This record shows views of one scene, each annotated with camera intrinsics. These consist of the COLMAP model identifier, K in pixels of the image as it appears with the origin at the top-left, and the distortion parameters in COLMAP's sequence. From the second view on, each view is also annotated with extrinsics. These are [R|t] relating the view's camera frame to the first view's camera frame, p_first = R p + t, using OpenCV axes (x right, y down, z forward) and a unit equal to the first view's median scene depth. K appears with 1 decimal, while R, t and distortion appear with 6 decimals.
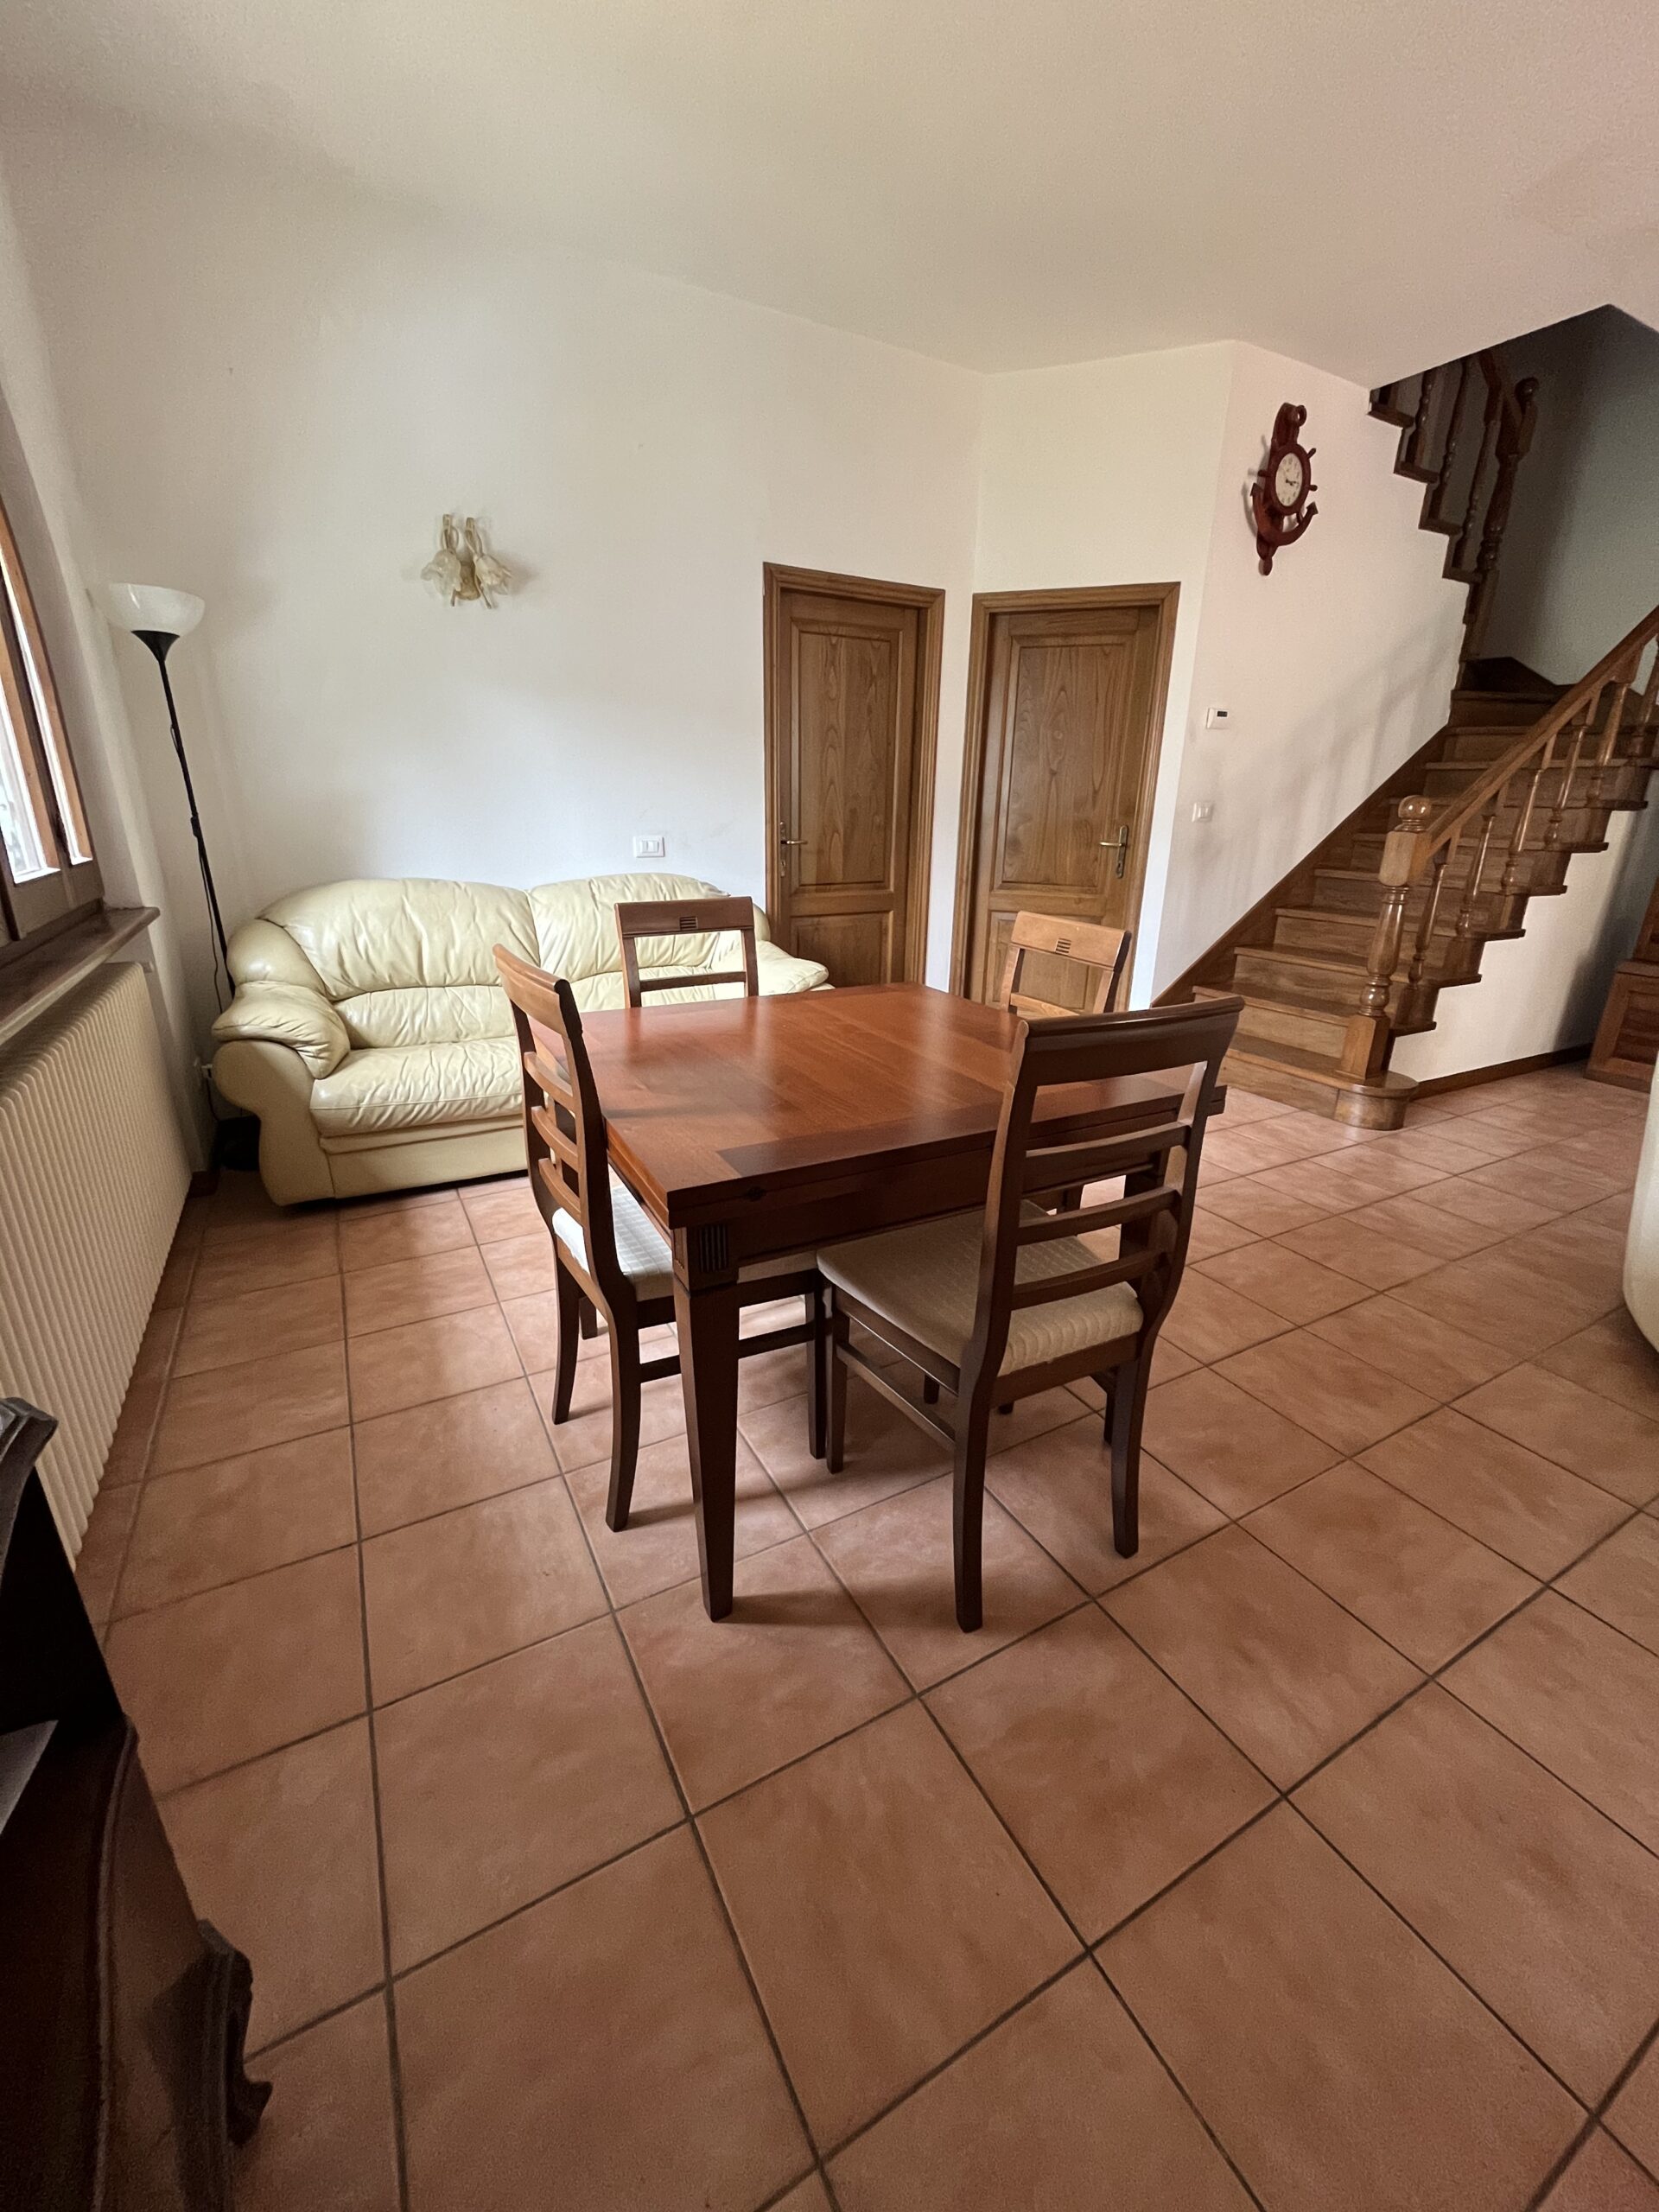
lens RADIAL K [[888.9, 0, 827.0], [0, 888.9, 1102.6], [0, 0, 1]] dist [-0.003371, 0.000850]
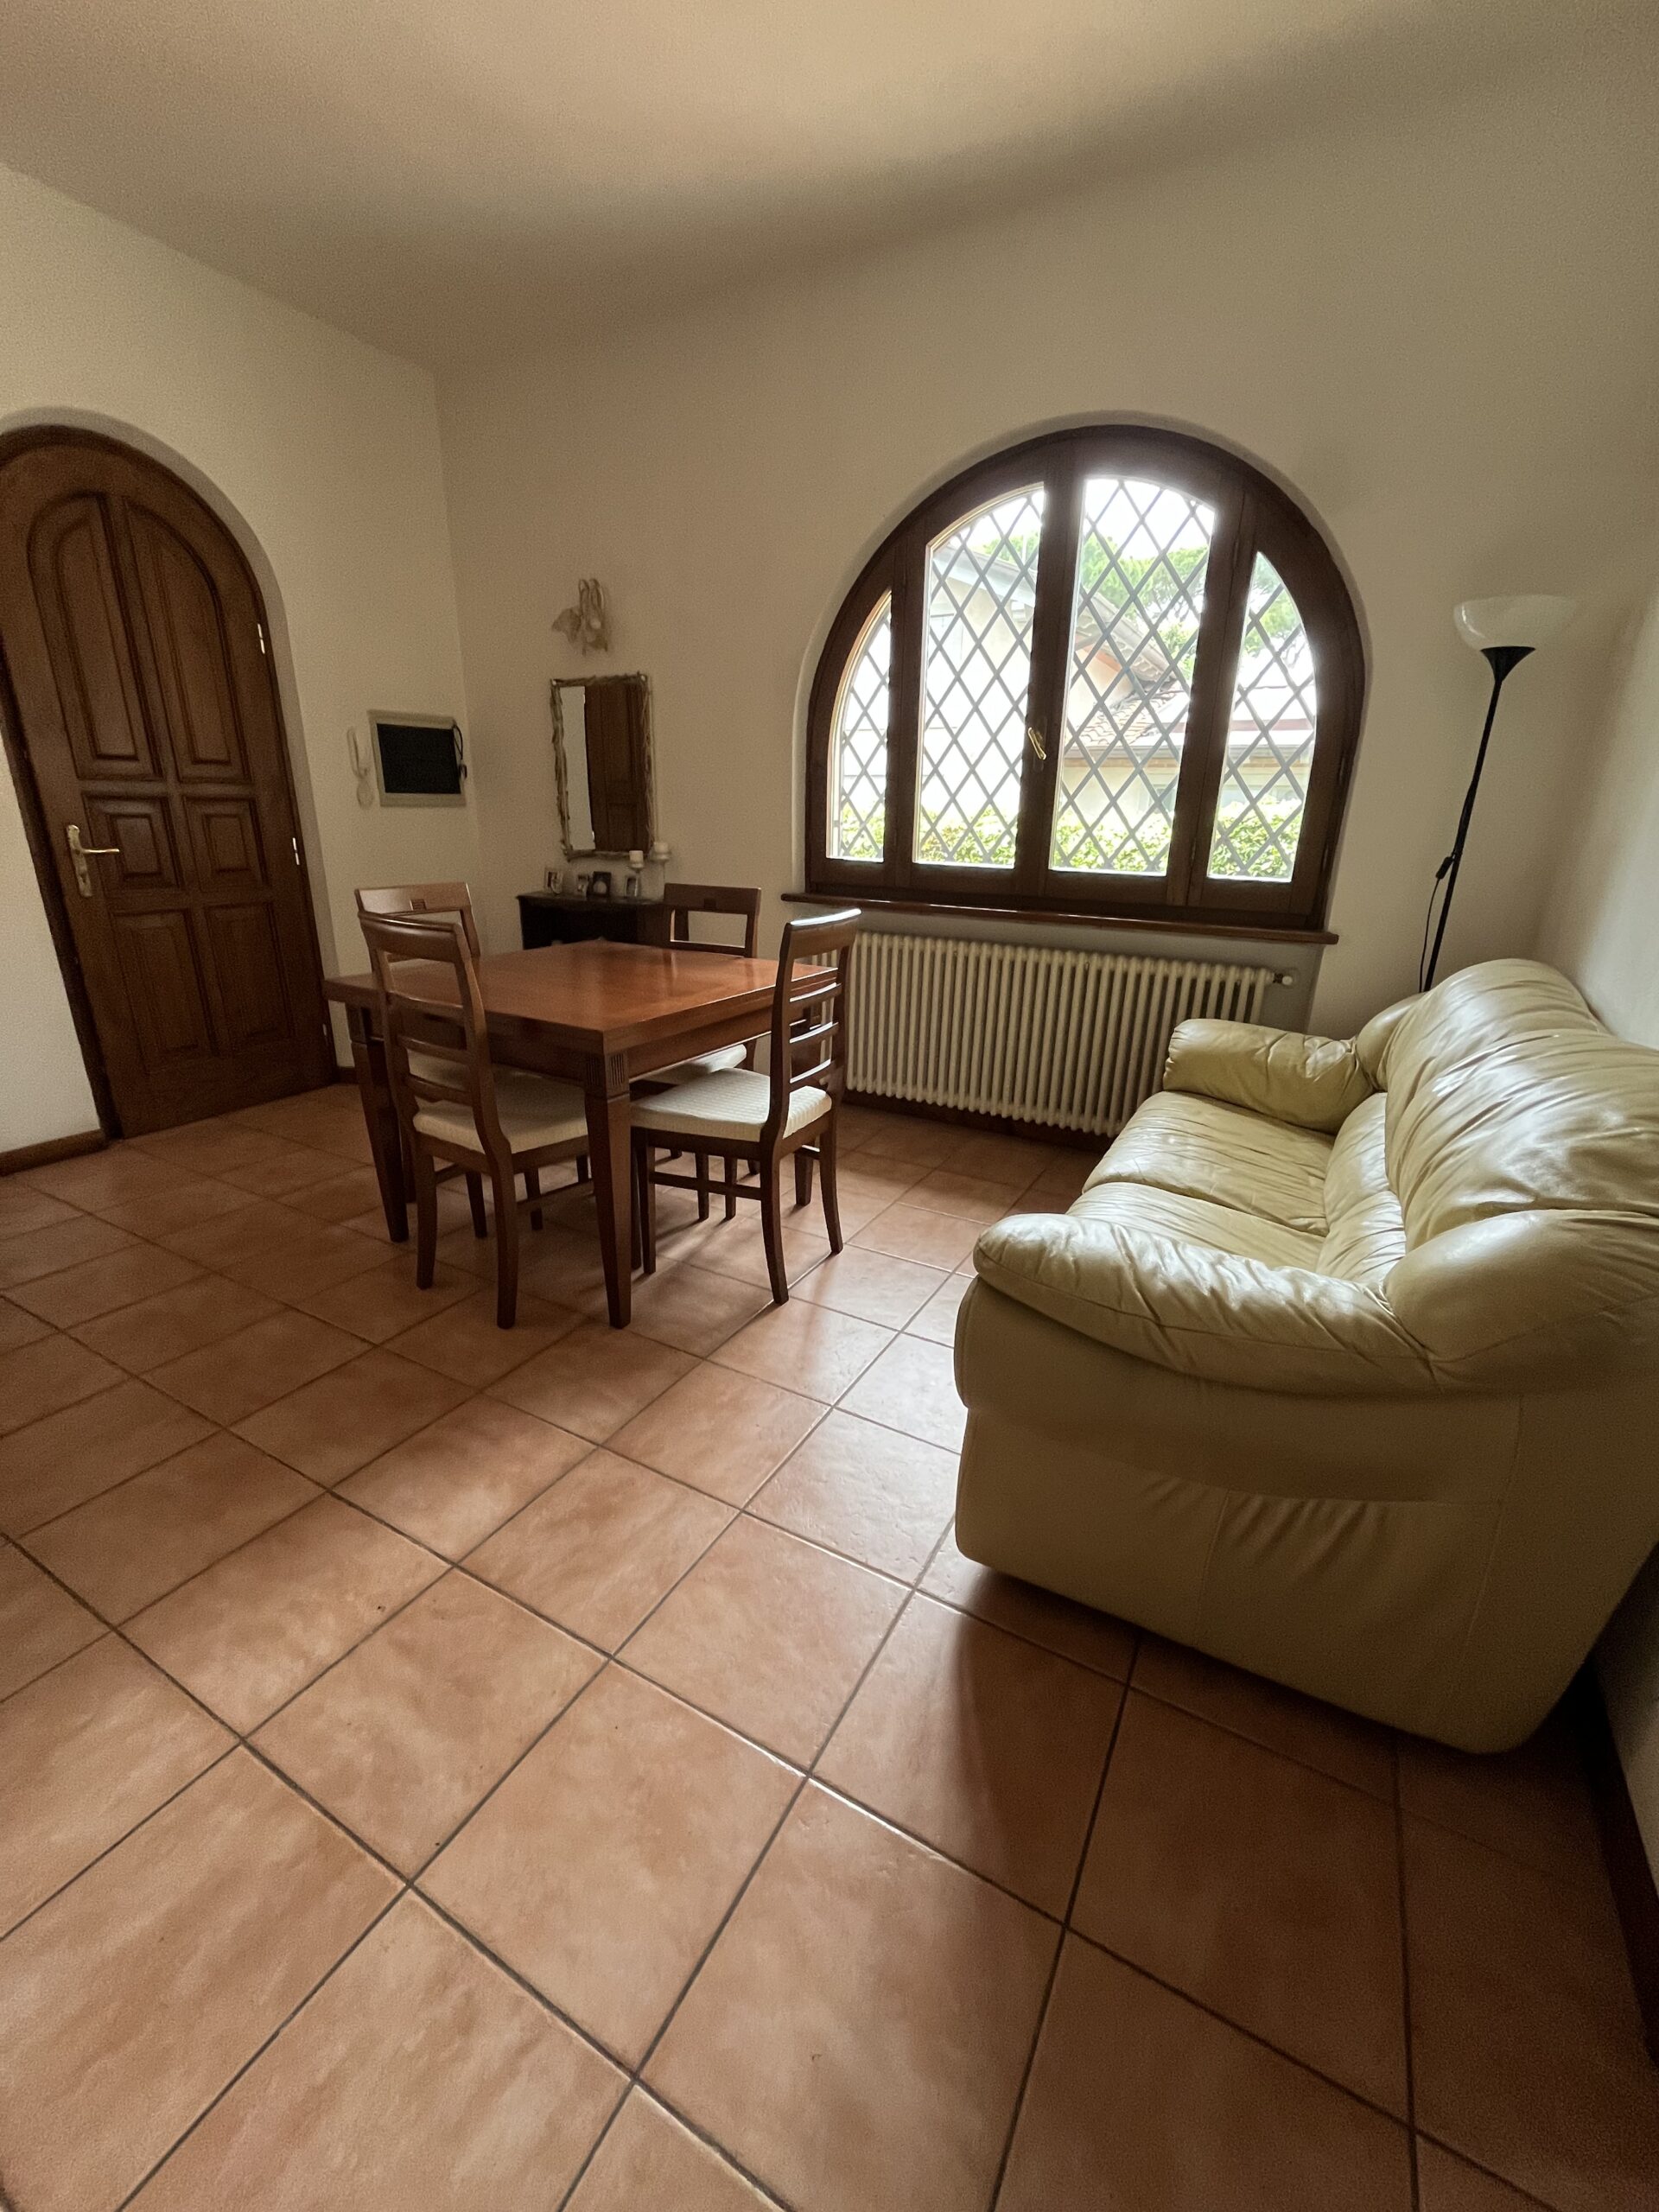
lens RADIAL K [[888.9, 0, 830.2], [0, 888.9, 1107.0], [0, 0, 1]] dist [-0.003371, 0.000850]
pose [[-0.842290, 0.136180, -0.521539, 0.404067], [-0.211197, 0.806822, 0.551756, -0.639567], [0.495927, 0.574886, -0.650817, 1.888078]]
